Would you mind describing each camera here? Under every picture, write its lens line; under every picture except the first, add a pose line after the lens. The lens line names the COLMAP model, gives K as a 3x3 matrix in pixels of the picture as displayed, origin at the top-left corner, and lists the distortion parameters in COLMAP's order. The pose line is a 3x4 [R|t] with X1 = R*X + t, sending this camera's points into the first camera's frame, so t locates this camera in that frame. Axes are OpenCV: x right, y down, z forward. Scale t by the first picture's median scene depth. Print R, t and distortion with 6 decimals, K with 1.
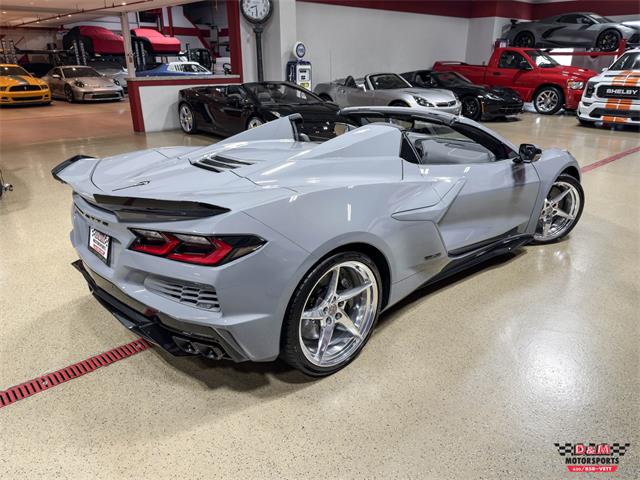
lens RADIAL K [[462.3, 0, 321.2], [0, 462.3, 244.5], [0, 0, 1]] dist [0.027064, -0.036643]
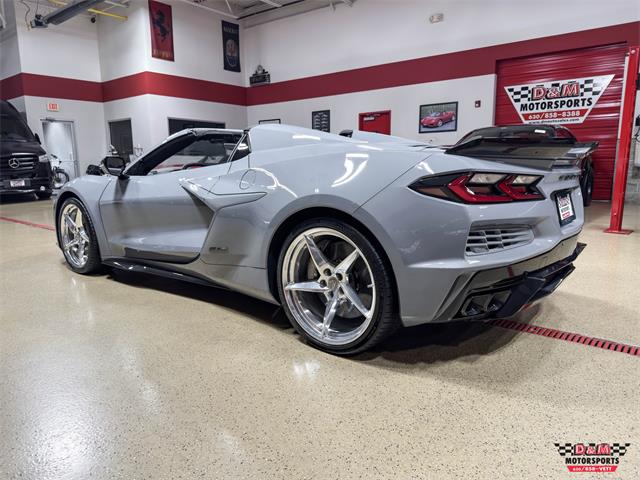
lens RADIAL K [[453.5, 0, 318.0], [0, 453.5, 239.1], [0, 0, 1]] dist [0.028712, -0.037125]
pose [[-0.138606, -0.158431, 0.977593, -0.298193], [0.373843, 0.905719, 0.199788, -0.073416], [-0.917077, 0.393158, -0.066310, 0.342624]]
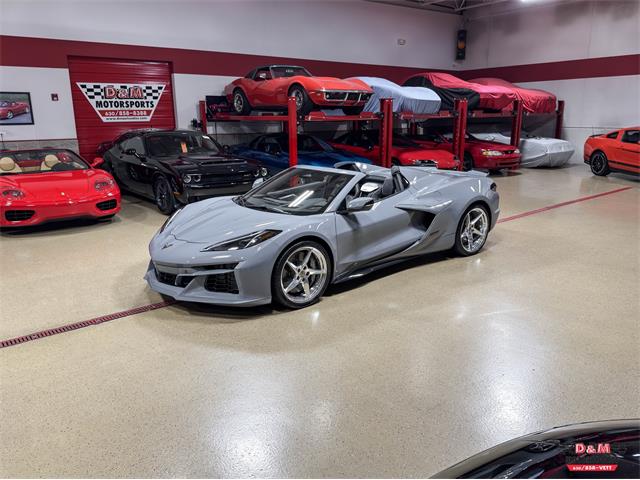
lens RADIAL K [[519.6, 0, 320.0], [0, 519.6, 240.0], [0, 0, 1]] dist [0.005608, -0.000415]
pose [[-0.998575, -0.002352, 0.053323, 0.034811], [0.029140, 0.812993, 0.581543, -0.369754], [-0.044719, 0.582268, -0.811766, 0.849191]]
